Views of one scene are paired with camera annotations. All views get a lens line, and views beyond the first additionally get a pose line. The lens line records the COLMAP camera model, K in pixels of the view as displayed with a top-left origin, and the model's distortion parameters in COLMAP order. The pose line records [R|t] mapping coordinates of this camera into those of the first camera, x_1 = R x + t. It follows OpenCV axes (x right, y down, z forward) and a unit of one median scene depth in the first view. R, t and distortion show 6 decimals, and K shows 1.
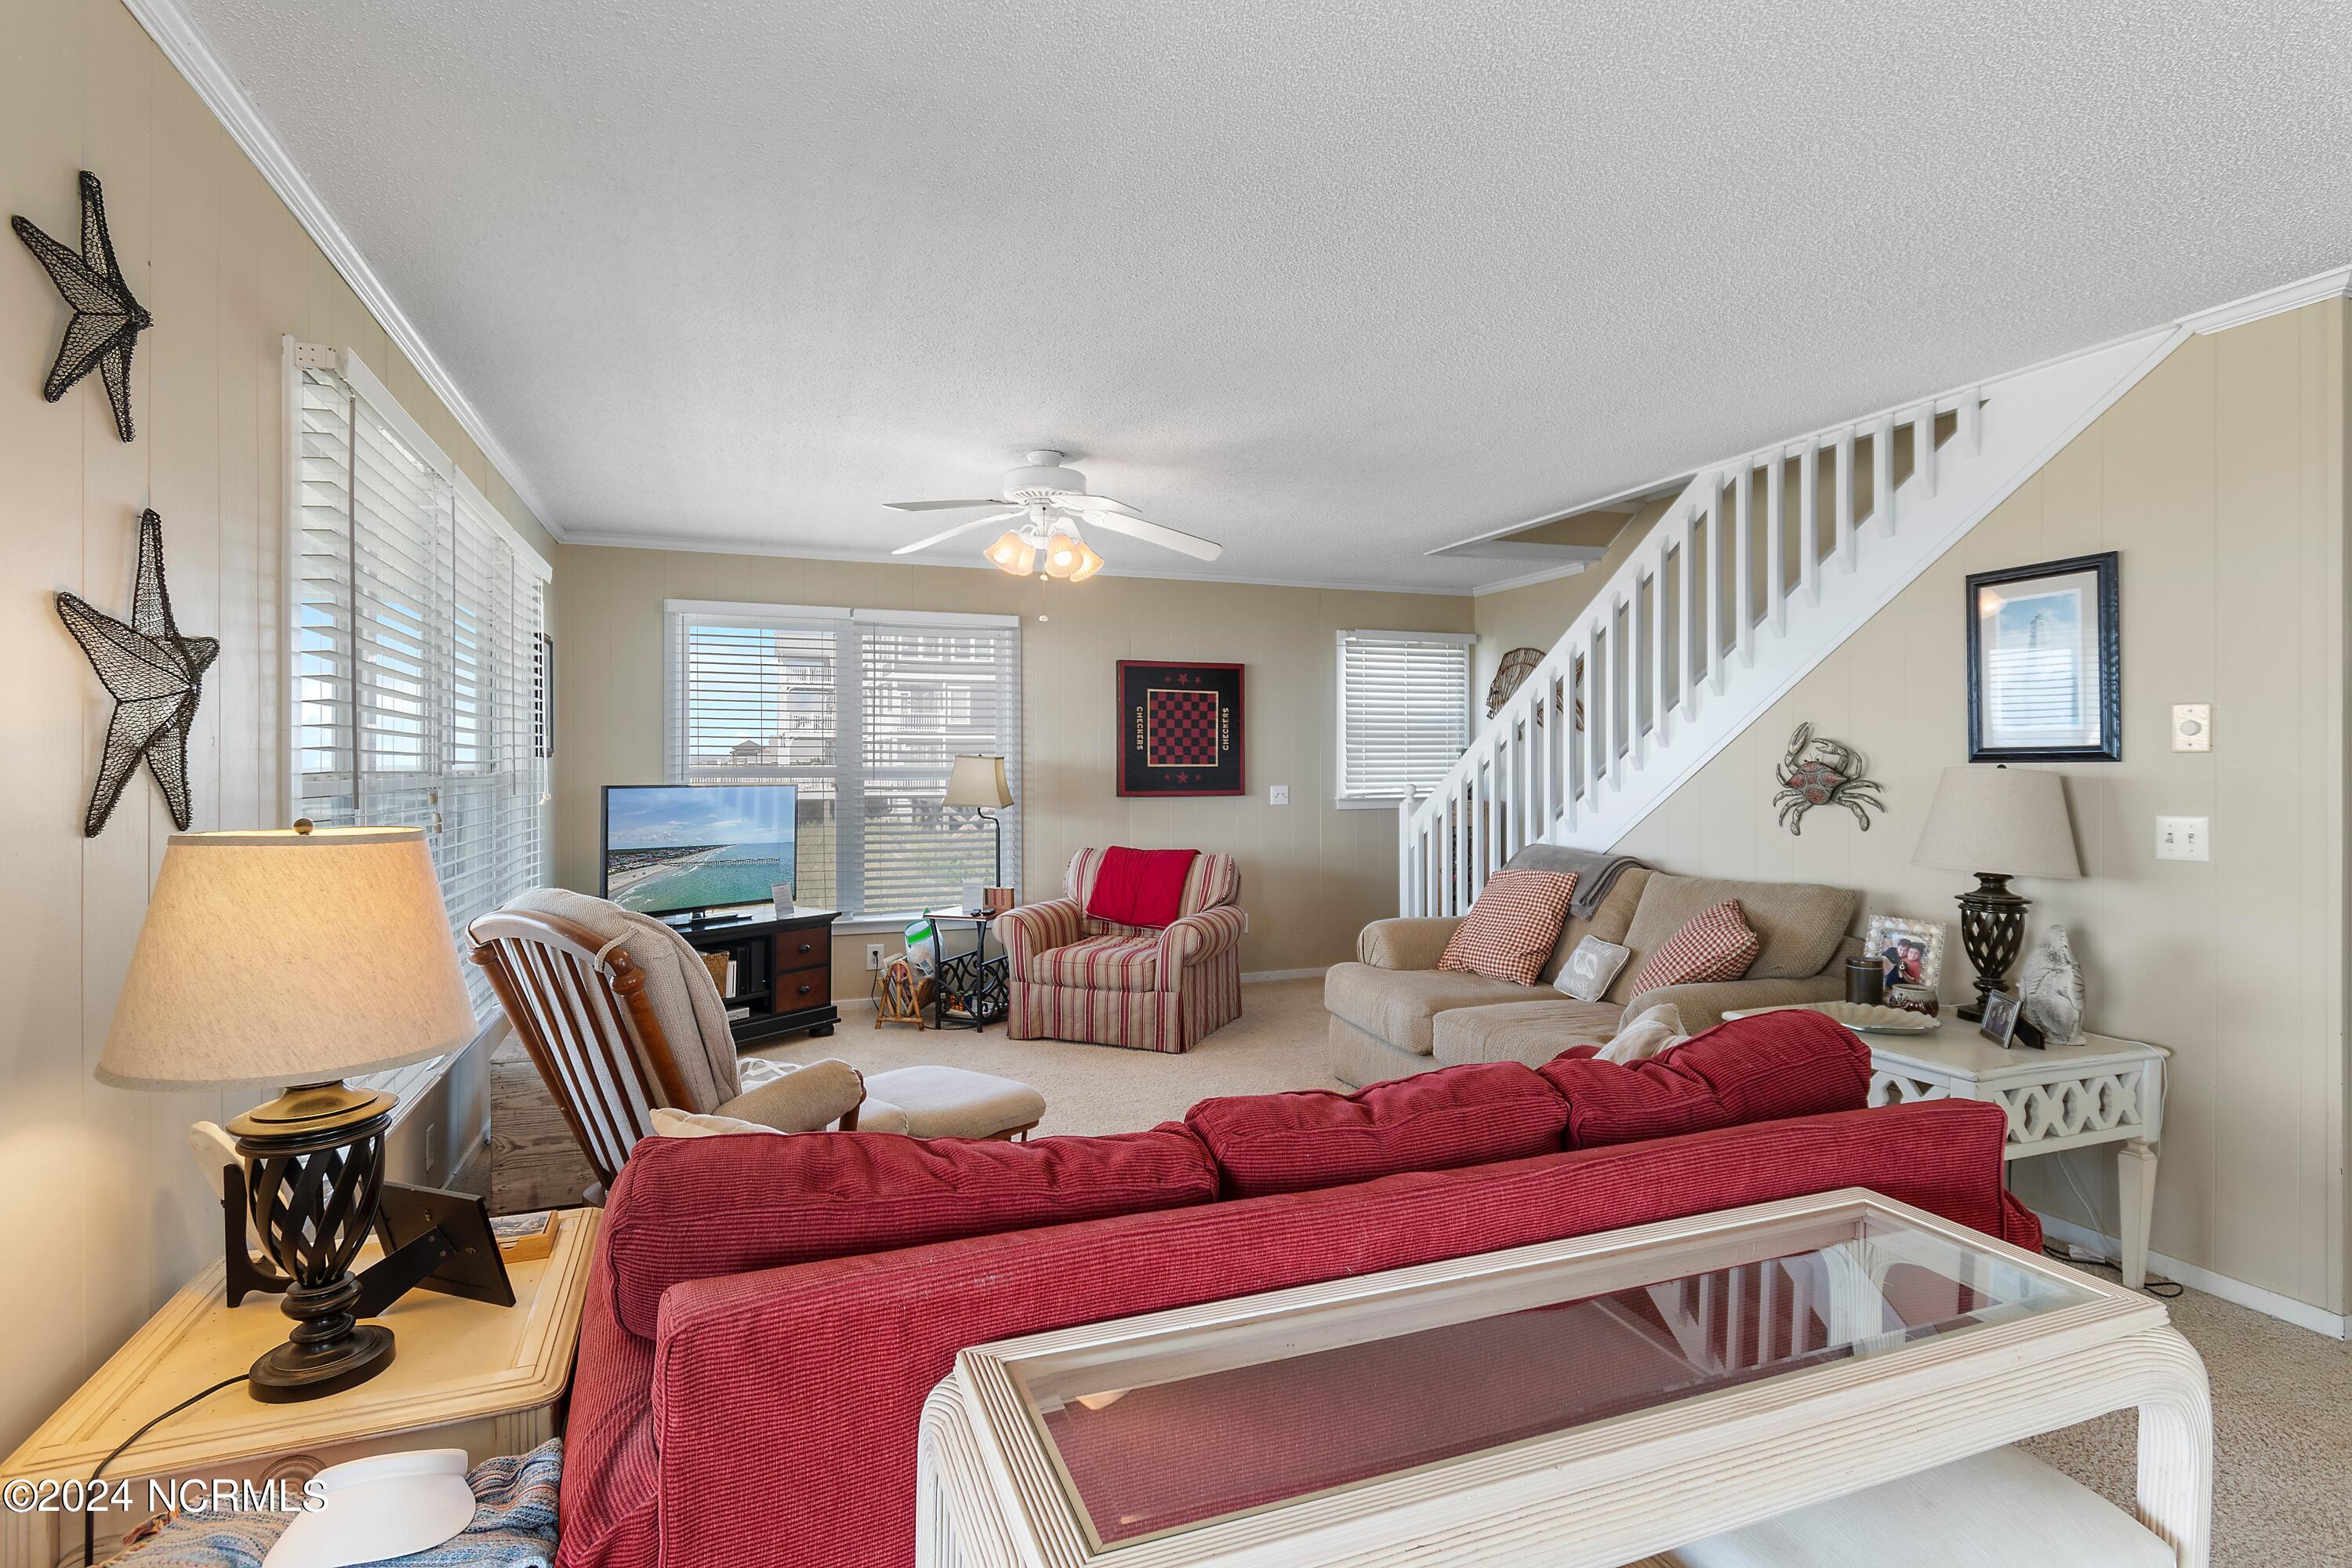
lens RADIAL K [[1154.8, 0, 1178.1], [0, 1154.8, 770.2], [0, 0, 1]] dist [-0.004960, -0.000674]
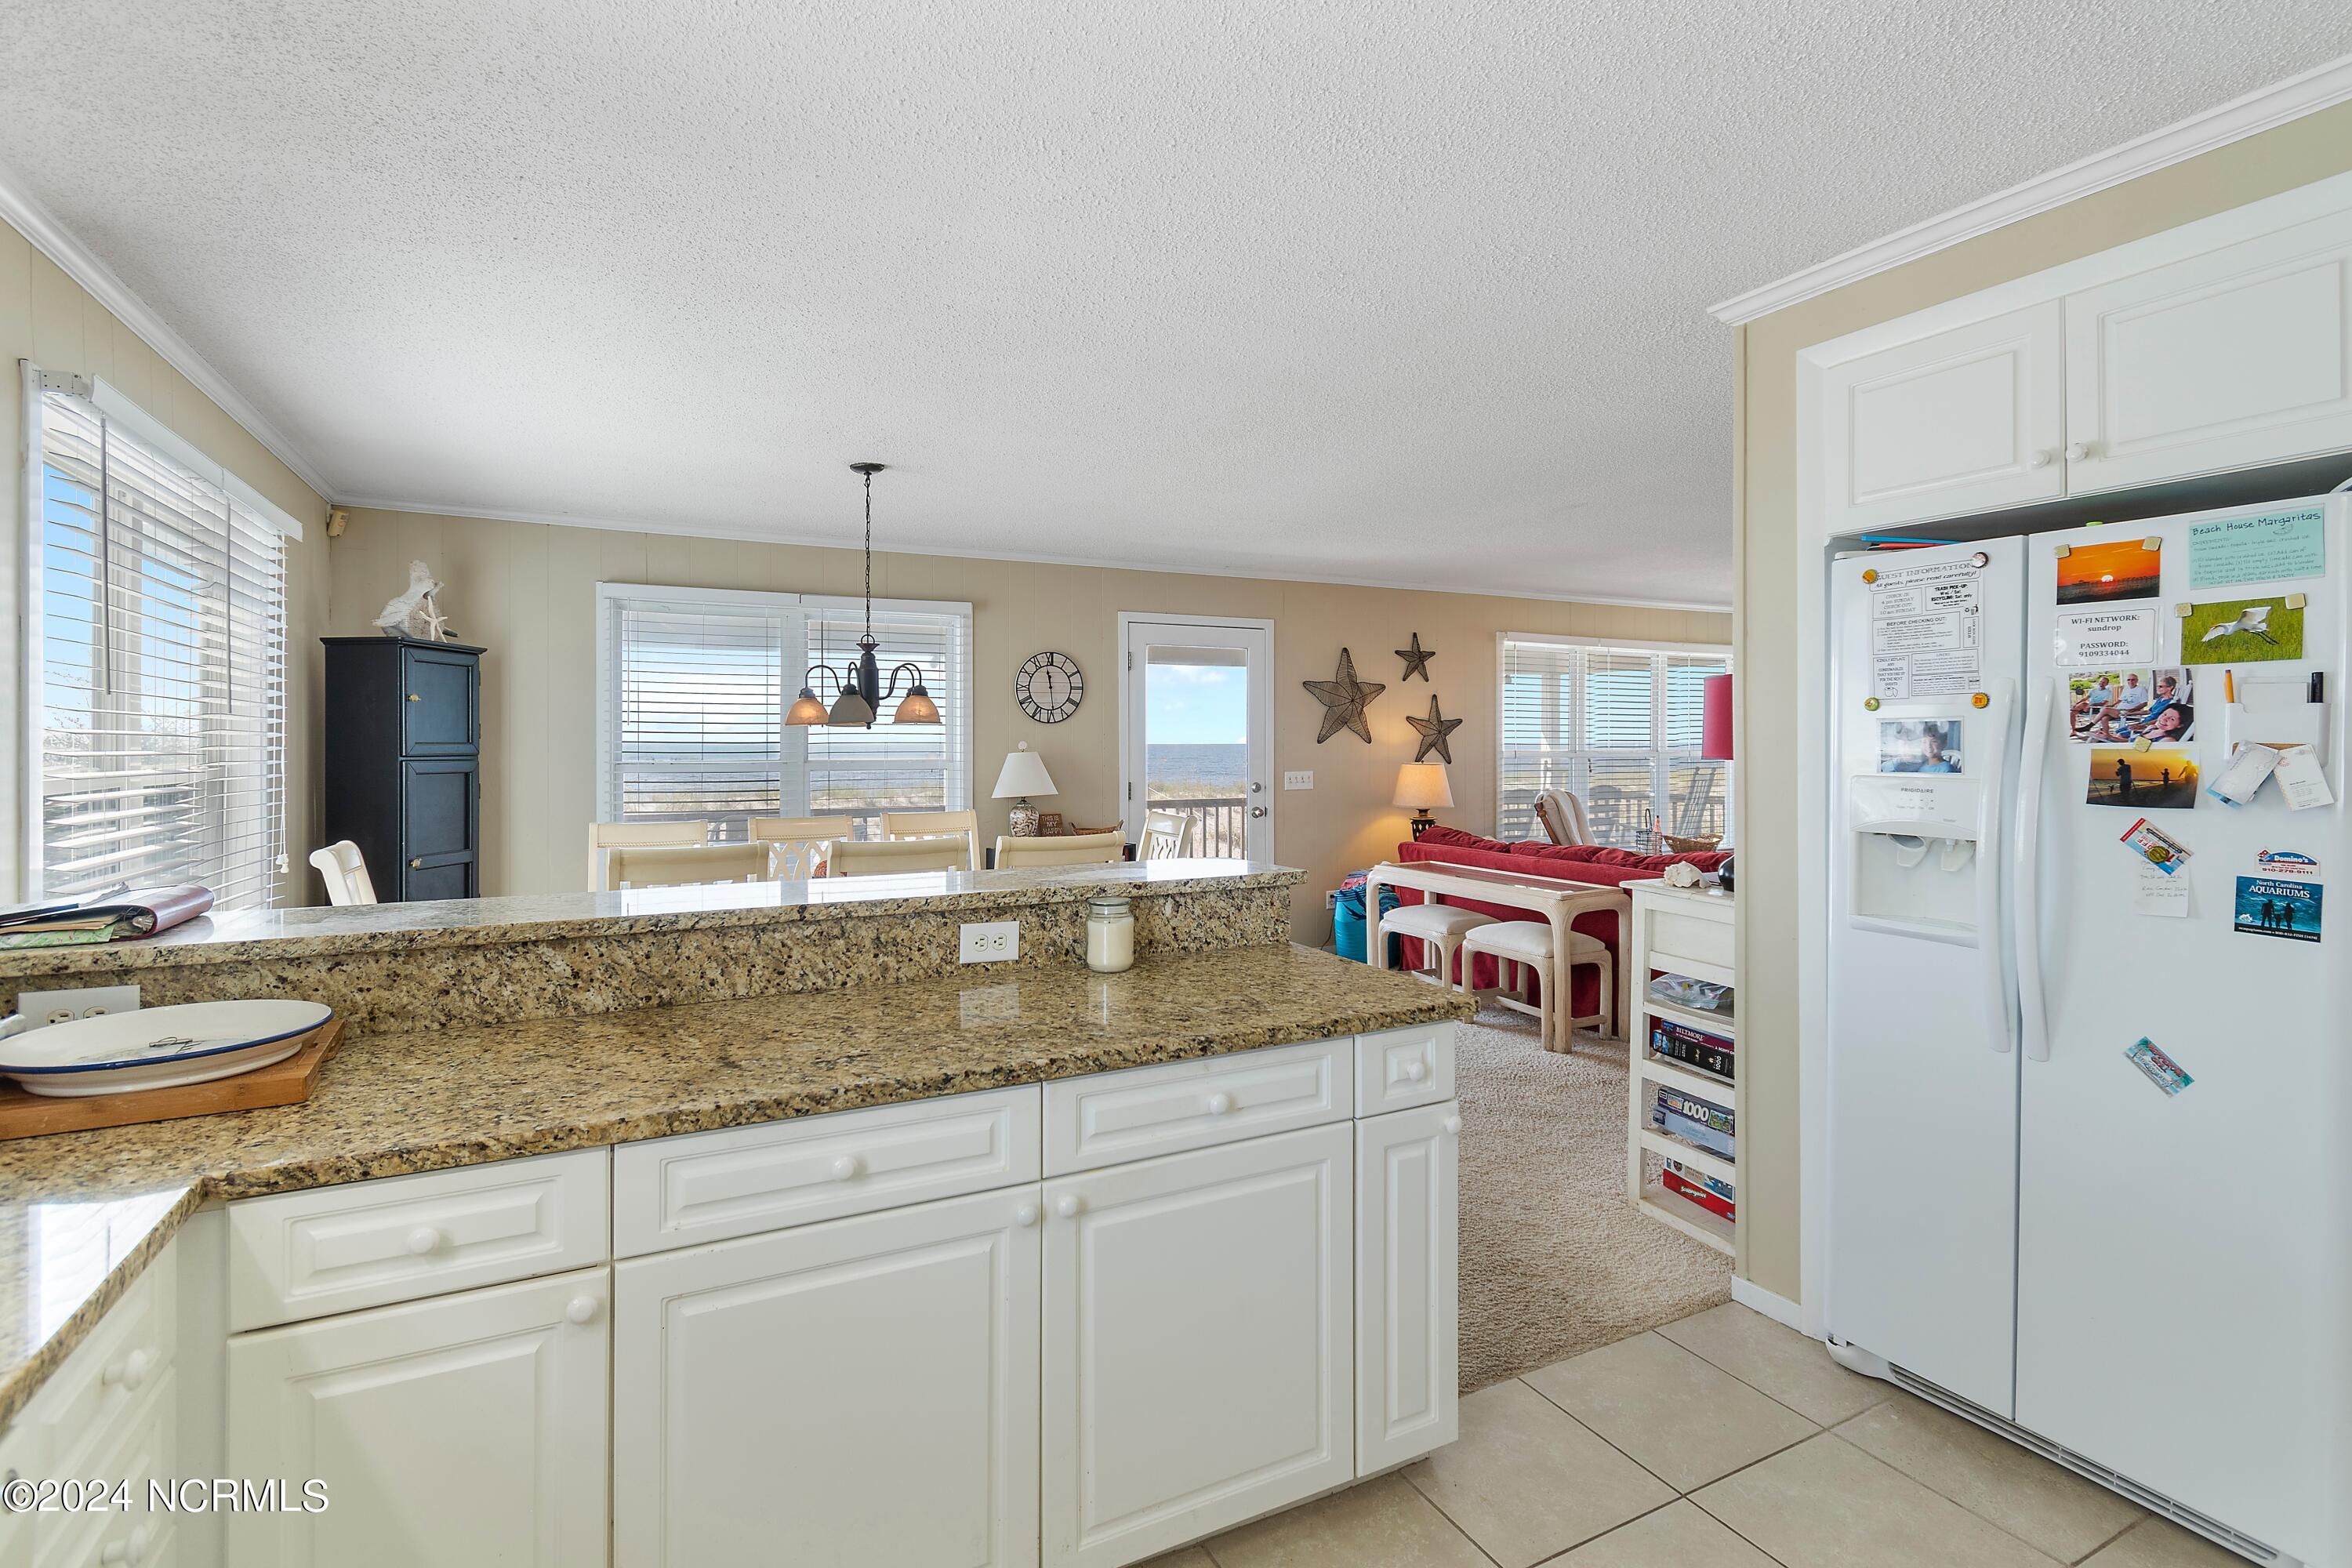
lens RADIAL K [[1100.4, 0, 1179.5], [0, 1100.4, 750.6], [0, 0, 1]] dist [0.000059, 0.000006]
pose [[0.106923, 0.002720, -0.994264, 0.992860], [-0.001453, 0.999996, 0.002580, -0.001604], [0.994266, 0.001169, 0.106926, -0.147793]]
